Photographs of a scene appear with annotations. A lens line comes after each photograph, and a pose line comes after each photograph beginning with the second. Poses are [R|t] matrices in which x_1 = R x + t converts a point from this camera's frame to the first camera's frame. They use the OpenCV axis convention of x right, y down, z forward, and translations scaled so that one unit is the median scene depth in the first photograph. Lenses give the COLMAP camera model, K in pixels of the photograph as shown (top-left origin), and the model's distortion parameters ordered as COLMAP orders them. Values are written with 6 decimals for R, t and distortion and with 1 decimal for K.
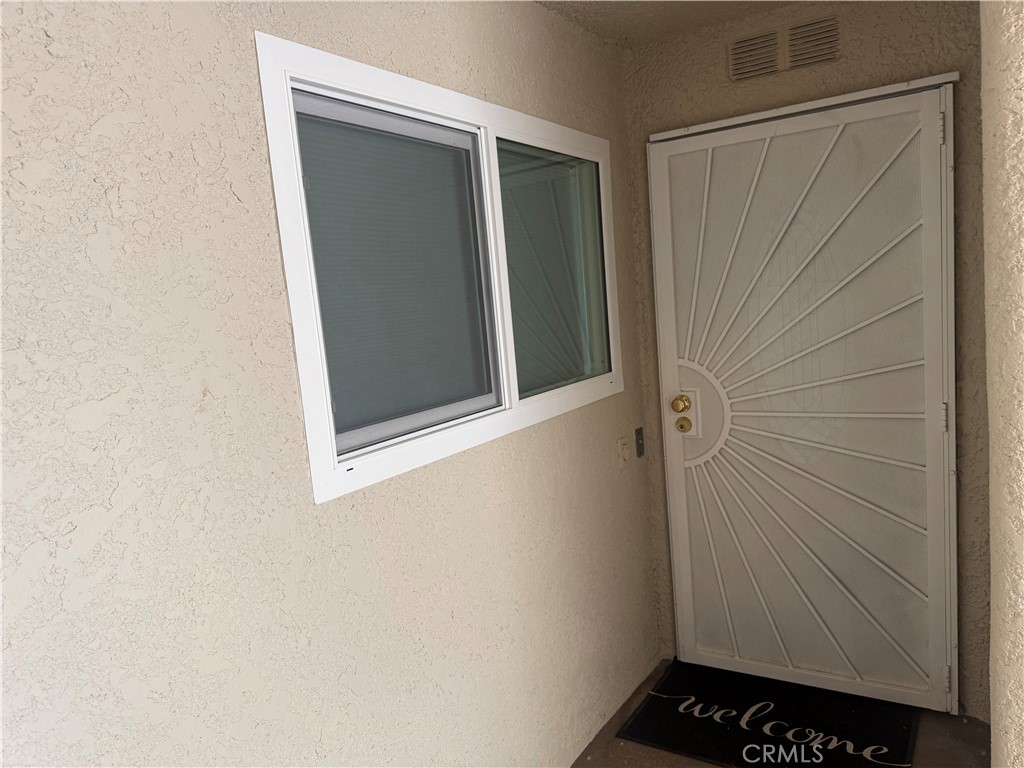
lens RADIAL K [[719.8, 0, 514.1], [0, 719.8, 389.8], [0, 0, 1]] dist [0.053552, -0.078672]
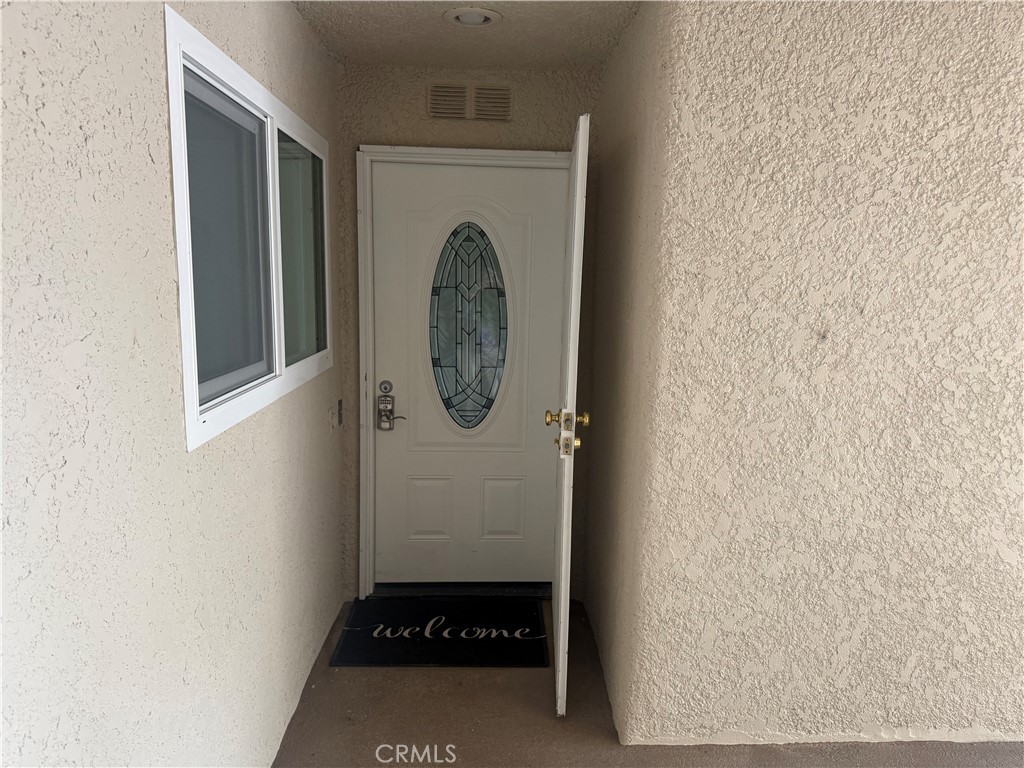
lens RADIAL K [[719.8, 0, 512.7], [0, 719.8, 394.4], [0, 0, 1]] dist [0.053552, -0.078672]
pose [[0.813405, 0.012365, 0.581566, -0.359863], [-0.023165, 0.999670, 0.011147, 0.034913], [-0.581236, -0.022539, 0.813423, -0.111299]]
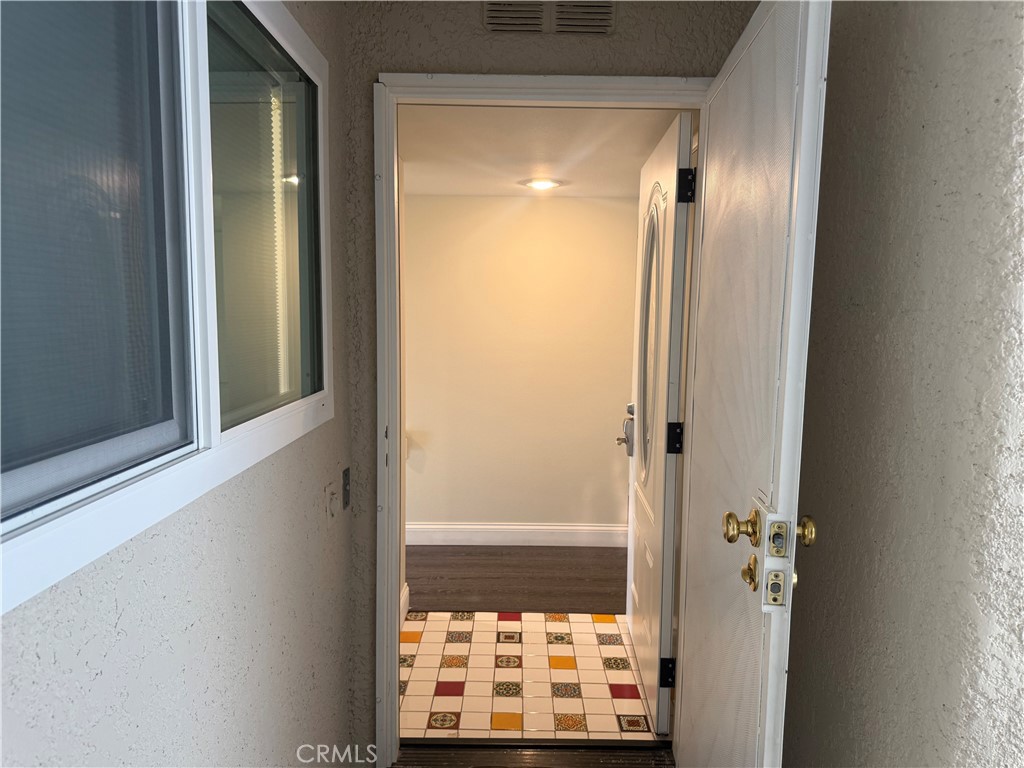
lens RADIAL K [[719.8, 0, 507.8], [0, 719.8, 388.1], [0, 0, 1]] dist [0.053552, -0.078672]
pose [[0.842869, 0.039542, 0.536664, -0.112097], [-0.020658, 0.998939, -0.041159, -0.002086], [-0.537722, 0.023606, 0.842792, 0.400550]]
